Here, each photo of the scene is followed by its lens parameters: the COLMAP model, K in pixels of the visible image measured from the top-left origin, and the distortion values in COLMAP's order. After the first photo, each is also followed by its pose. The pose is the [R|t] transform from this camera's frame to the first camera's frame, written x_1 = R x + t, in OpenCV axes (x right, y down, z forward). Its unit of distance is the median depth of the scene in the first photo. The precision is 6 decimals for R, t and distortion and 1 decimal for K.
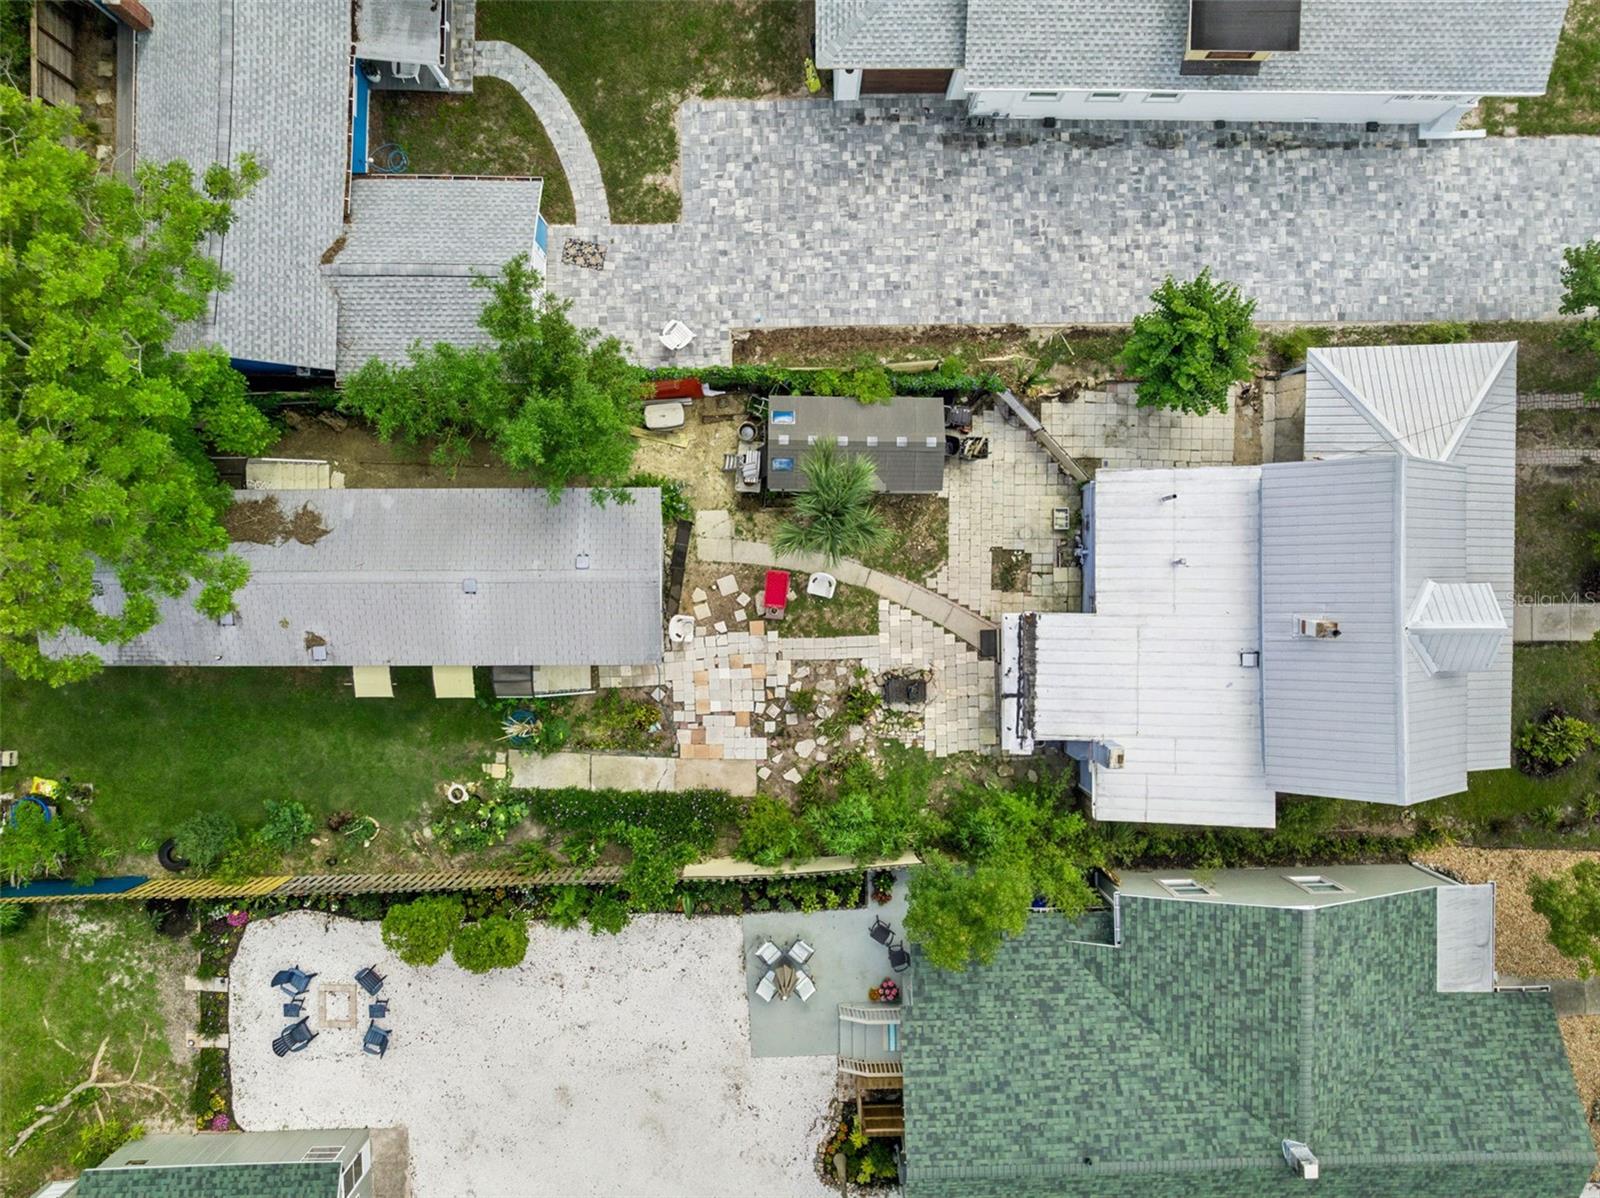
lens RADIAL K [[1140.6, 0, 800.0], [0, 1140.6, 599.0], [0, 0, 1]] dist [-0.038886, -0.000411]
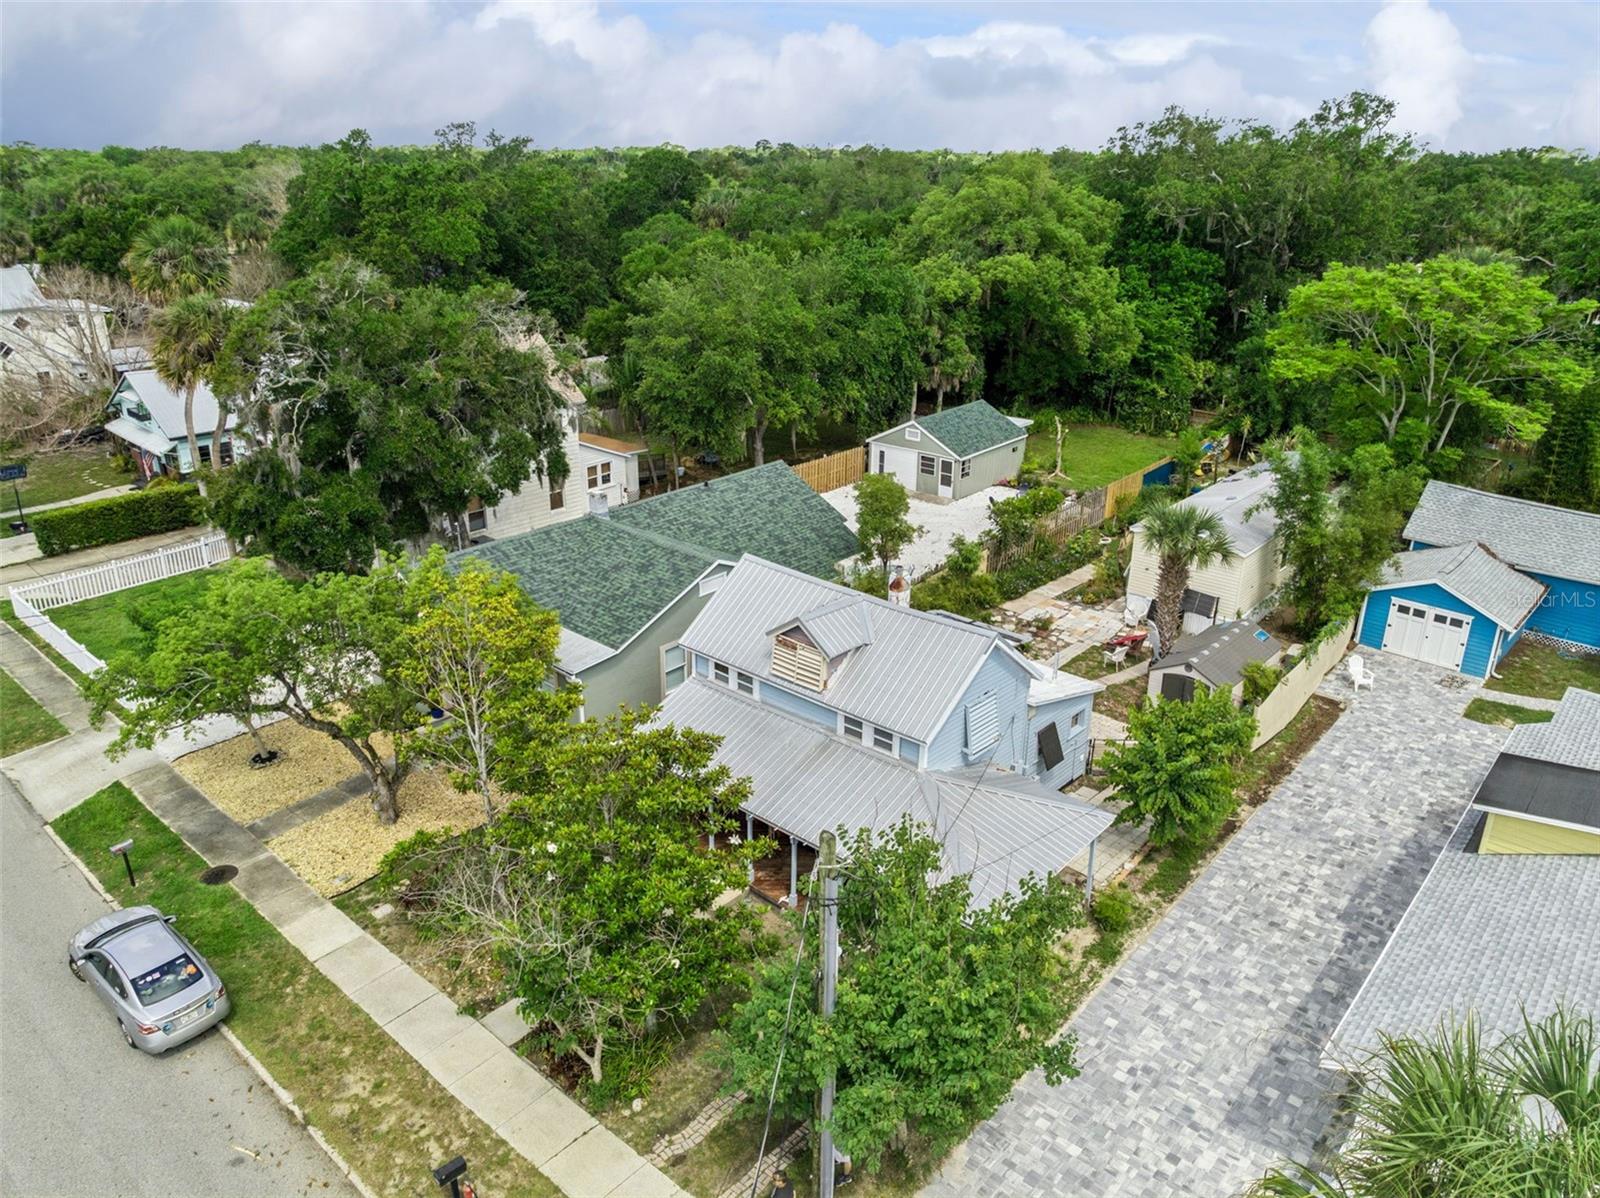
lens RADIAL K [[1140.6, 0, 800.0], [0, 1140.6, 599.0], [0, 0, 1]] dist [-0.038886, -0.000411]
pose [[-0.664361, 0.260182, -0.700664, 1.100465], [-0.747112, -0.257747, 0.612691, -0.496761], [-0.021183, 0.930522, 0.365622, 0.488433]]
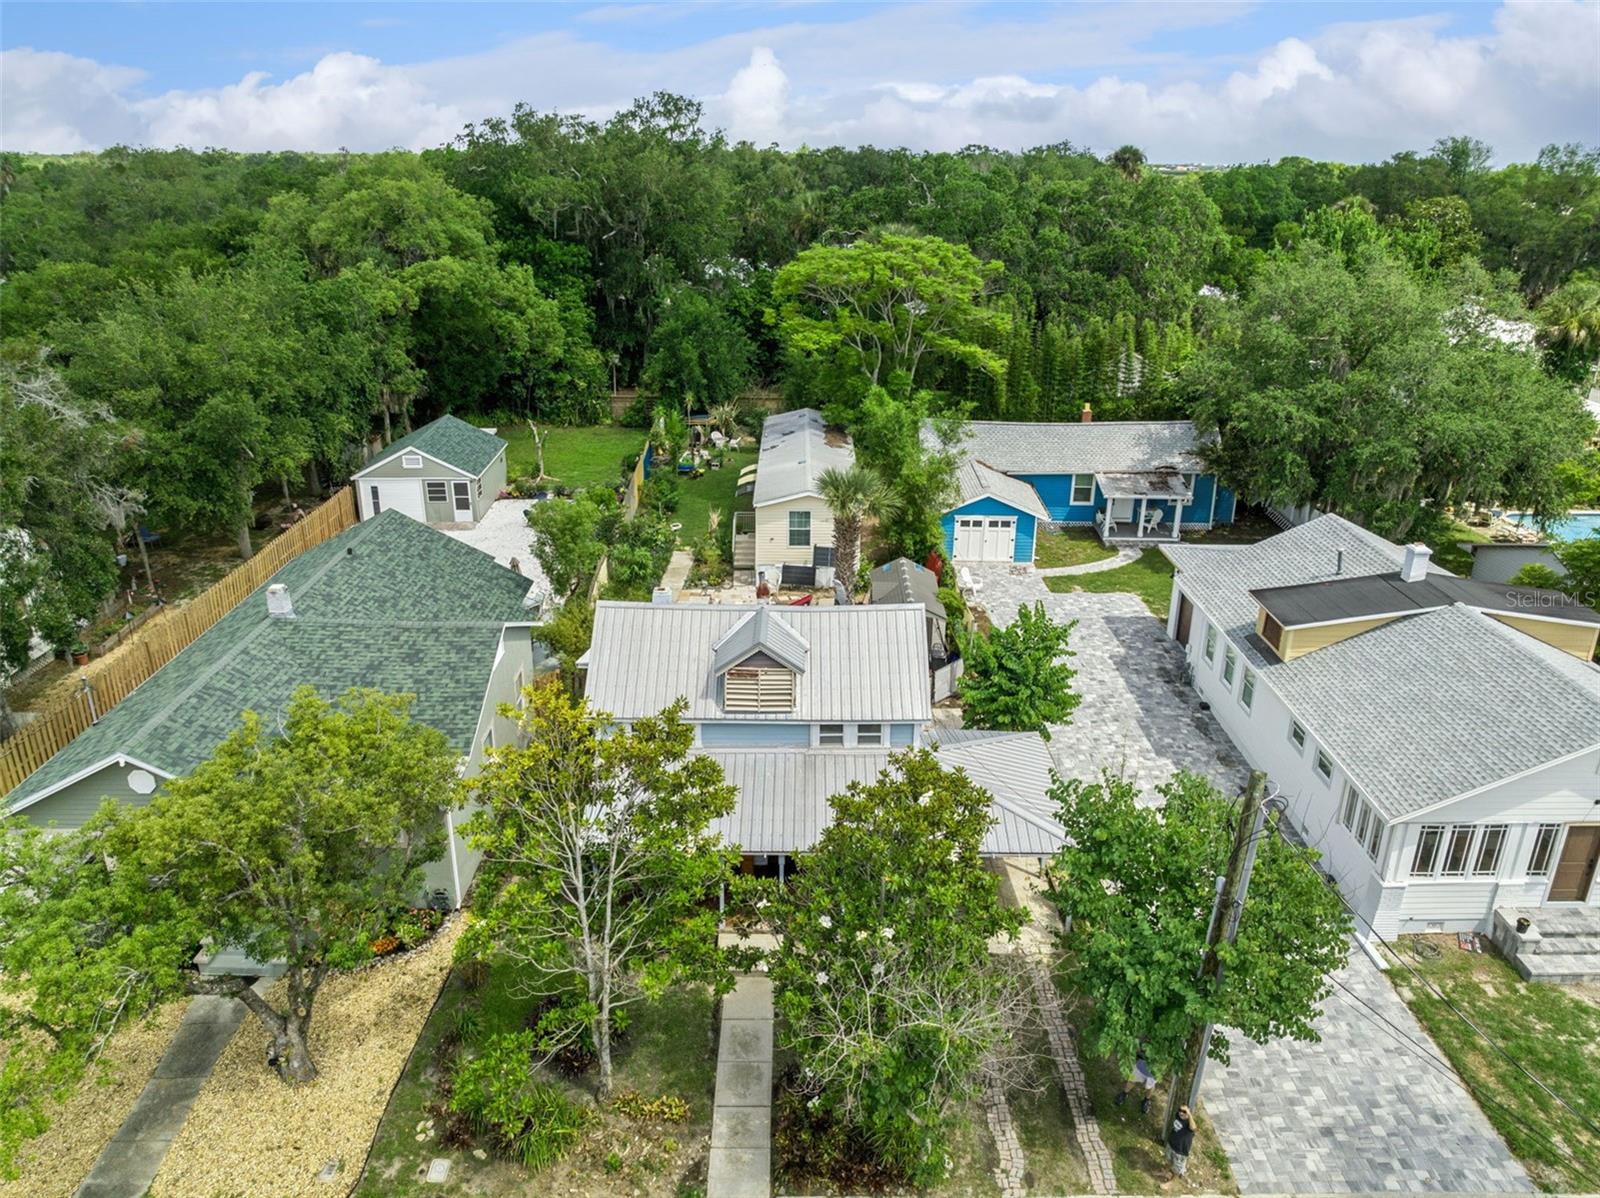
lens RADIAL K [[1140.6, 0, 800.0], [0, 1140.6, 599.0], [0, 0, 1]] dist [-0.038886, -0.000411]
pose [[0.014288, 0.352587, -0.935670, 1.252623], [-0.999688, -0.014140, -0.020594, 0.018570], [-0.020492, 0.935672, 0.352275, 0.500947]]
